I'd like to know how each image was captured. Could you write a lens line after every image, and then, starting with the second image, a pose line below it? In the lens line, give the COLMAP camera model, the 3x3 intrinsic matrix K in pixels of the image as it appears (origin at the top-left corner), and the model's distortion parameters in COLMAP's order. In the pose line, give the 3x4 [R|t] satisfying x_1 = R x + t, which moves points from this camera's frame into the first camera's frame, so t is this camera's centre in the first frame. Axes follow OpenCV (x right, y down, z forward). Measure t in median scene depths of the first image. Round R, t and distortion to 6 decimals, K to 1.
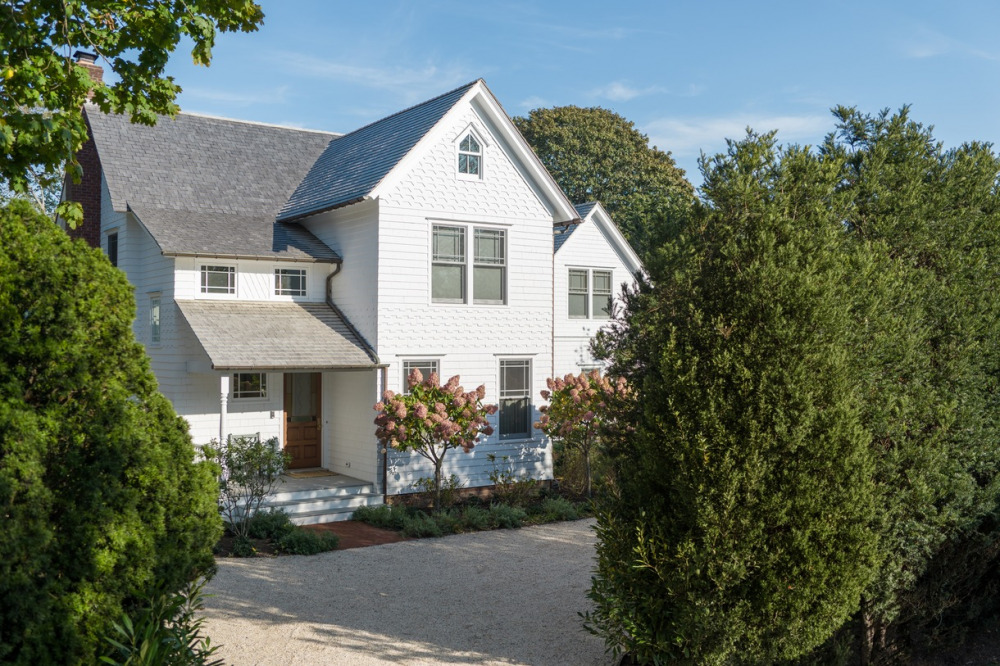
lens RADIAL K [[1007.4, 0, 500.0], [0, 1007.4, 333.0], [0, 0, 1]] dist [-0.005337, -0.000945]
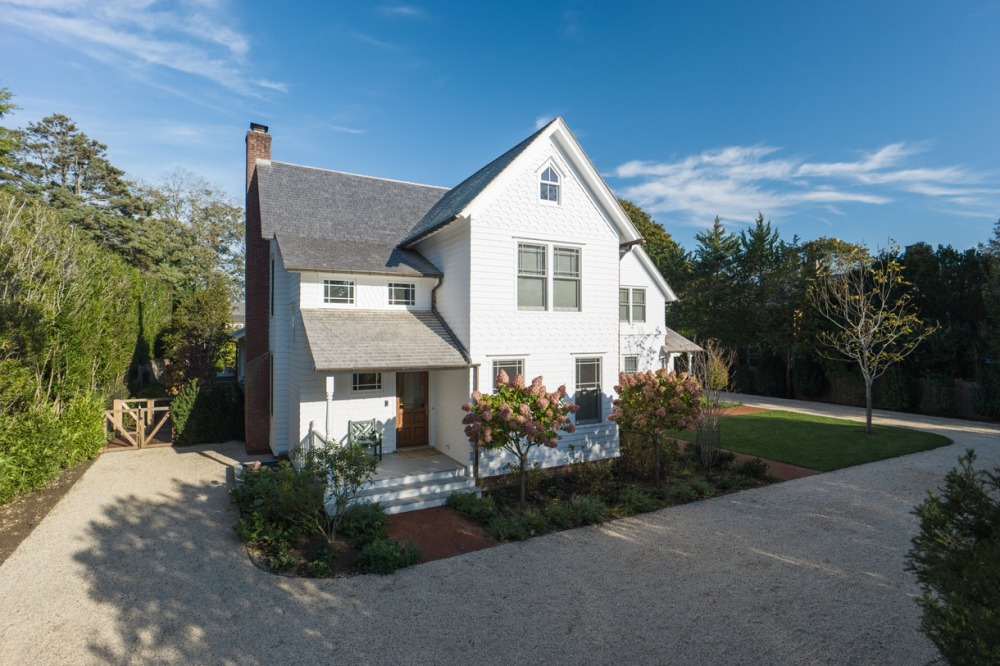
lens RADIAL K [[527.7, 0, 500.0], [0, 527.7, 333.0], [0, 0, 1]] dist [-0.000105, -0.000002]
pose [[0.993830, -0.002814, -0.110882, -0.020081], [0.003495, 0.999976, 0.005949, -0.007000], [0.110863, -0.006300, 0.993816, 0.384975]]
